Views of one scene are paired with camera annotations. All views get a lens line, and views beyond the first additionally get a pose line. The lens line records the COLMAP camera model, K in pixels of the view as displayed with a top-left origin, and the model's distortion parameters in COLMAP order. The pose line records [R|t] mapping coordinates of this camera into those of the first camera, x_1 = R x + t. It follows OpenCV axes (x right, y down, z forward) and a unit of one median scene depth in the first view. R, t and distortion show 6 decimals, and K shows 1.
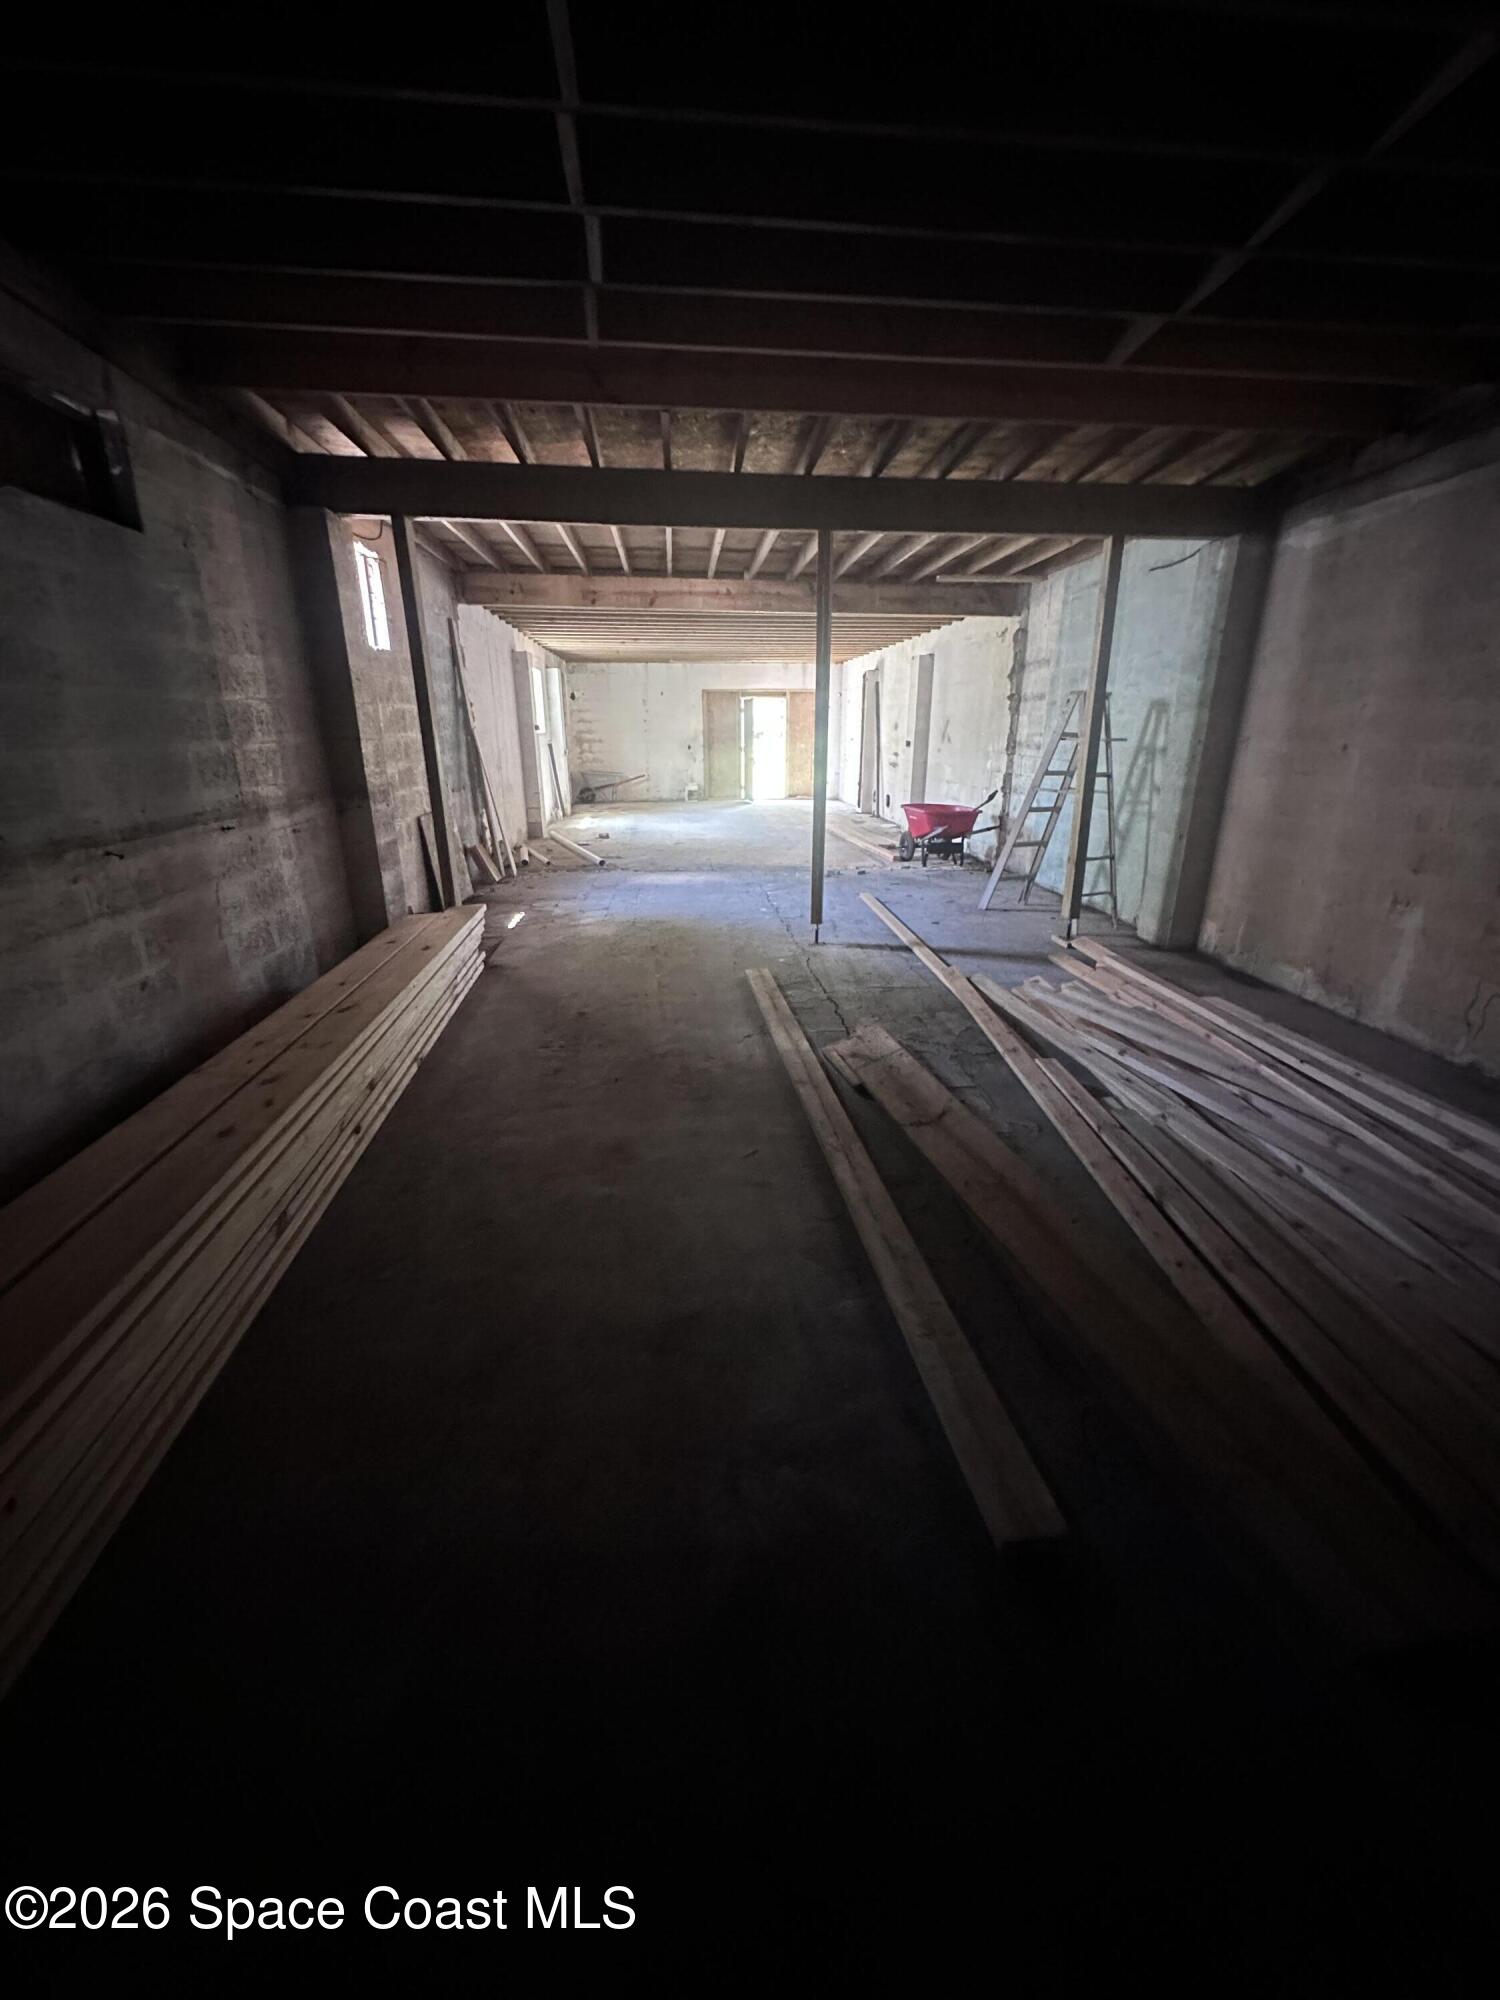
lens RADIAL K [[804.4, 0, 750.0], [0, 804.4, 1000.0], [0, 0, 1]] dist [0.001158, 0.000584]
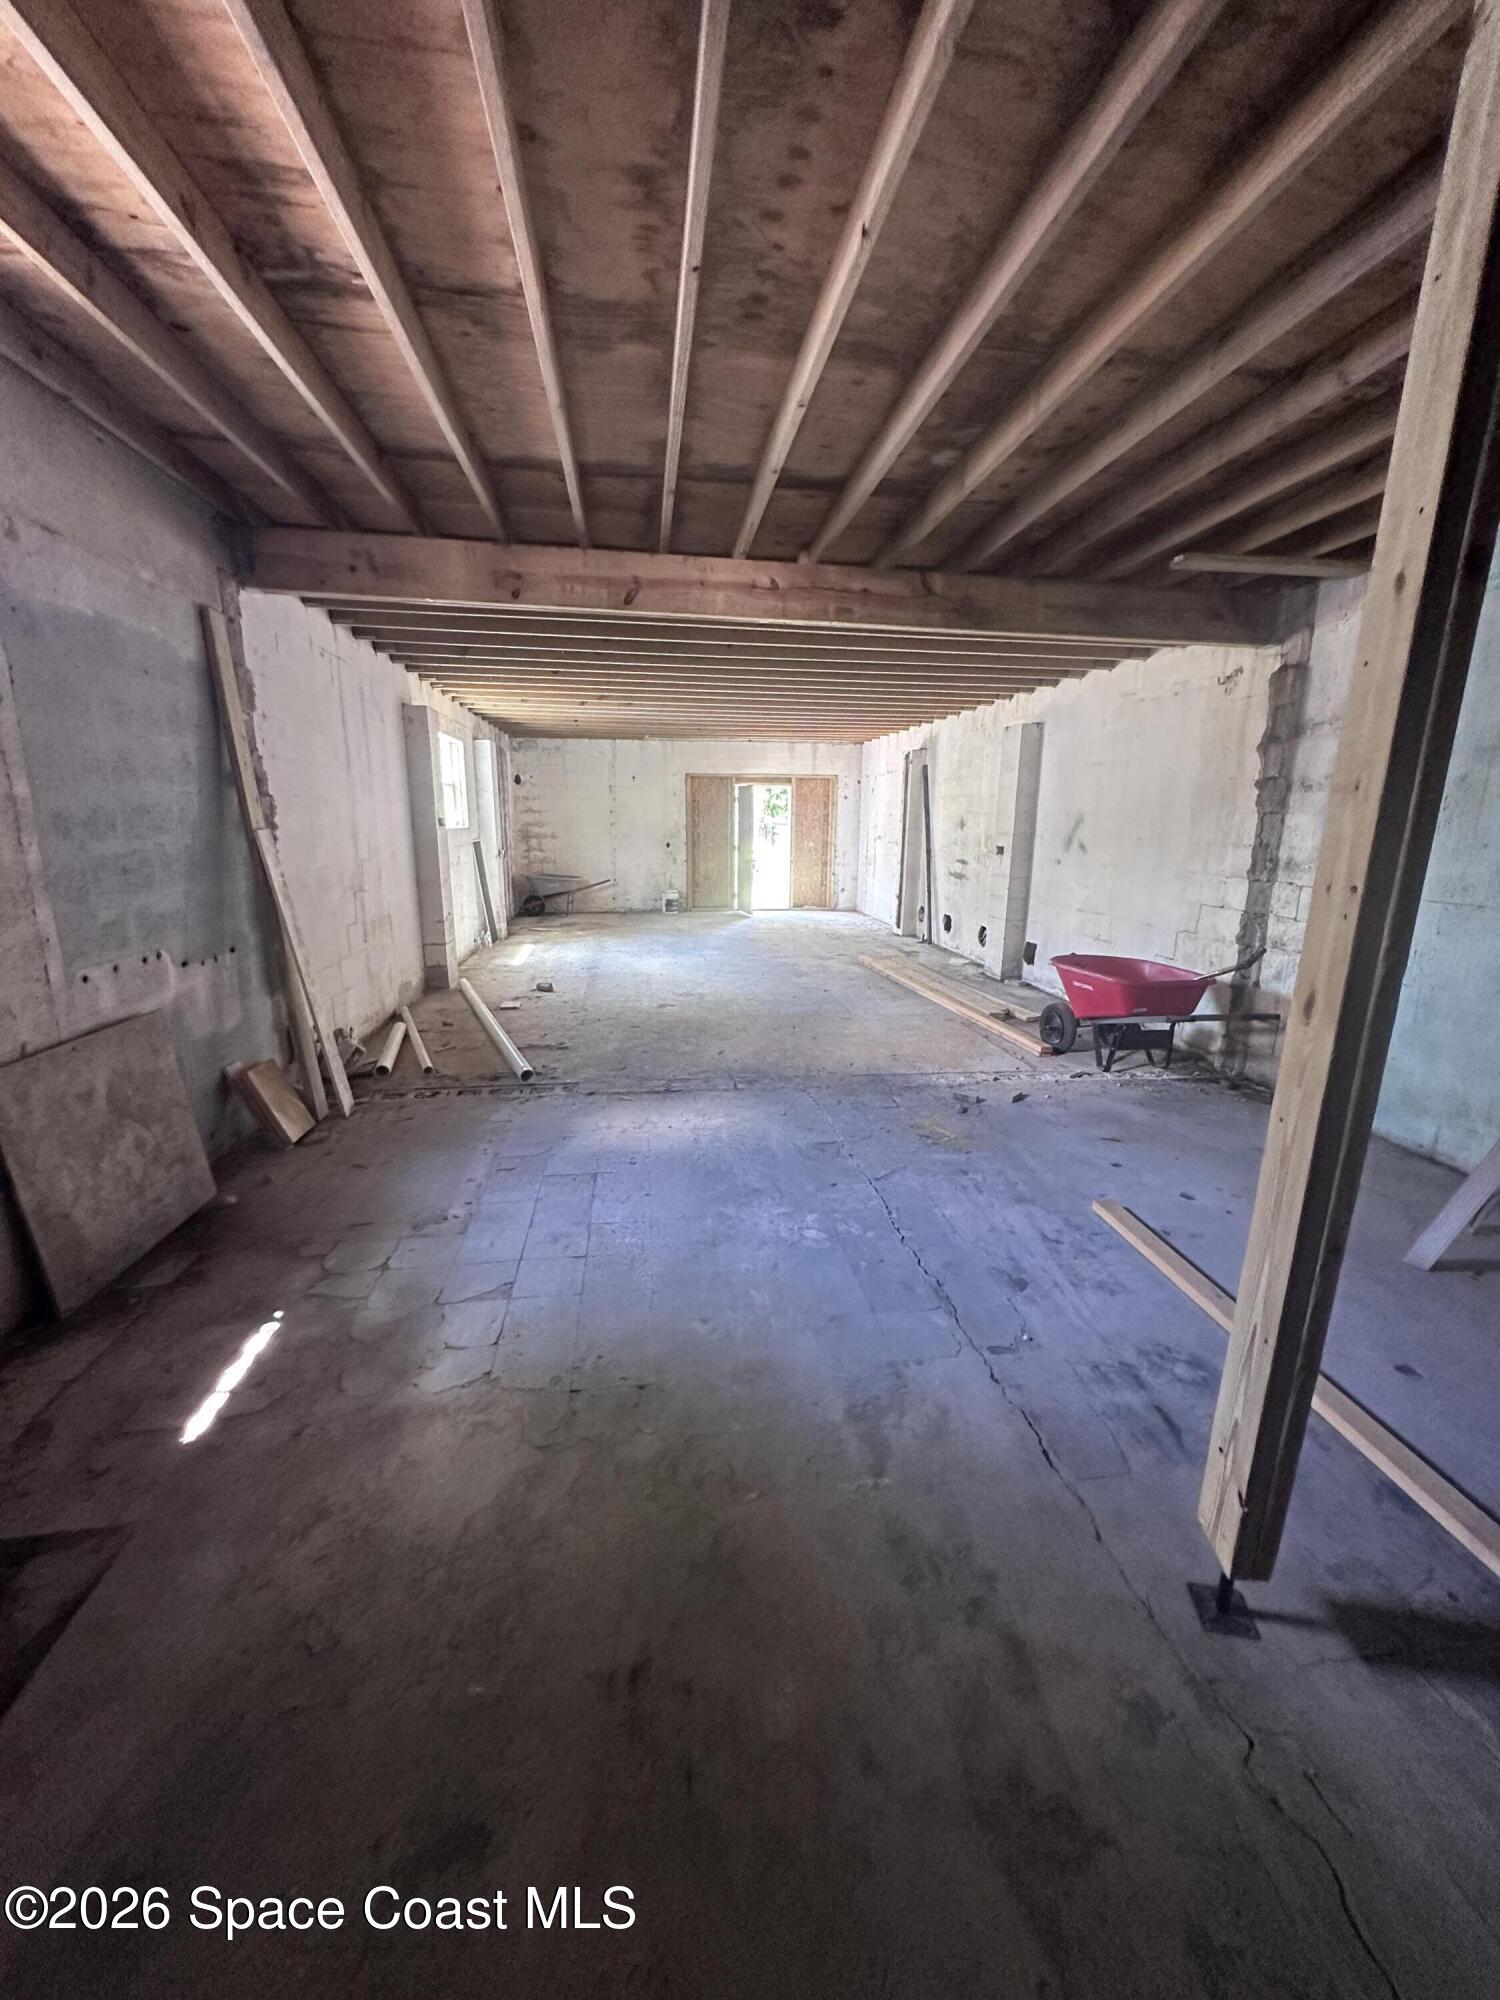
lens RADIAL K [[804.4, 0, 750.0], [0, 804.4, 1000.0], [0, 0, 1]] dist [0.001158, 0.000584]
pose [[0.998969, 0.000861, 0.045391, -0.047442], [0.003776, 0.994780, -0.101977, -0.128030], [-0.045242, 0.102043, 0.993751, 0.357200]]
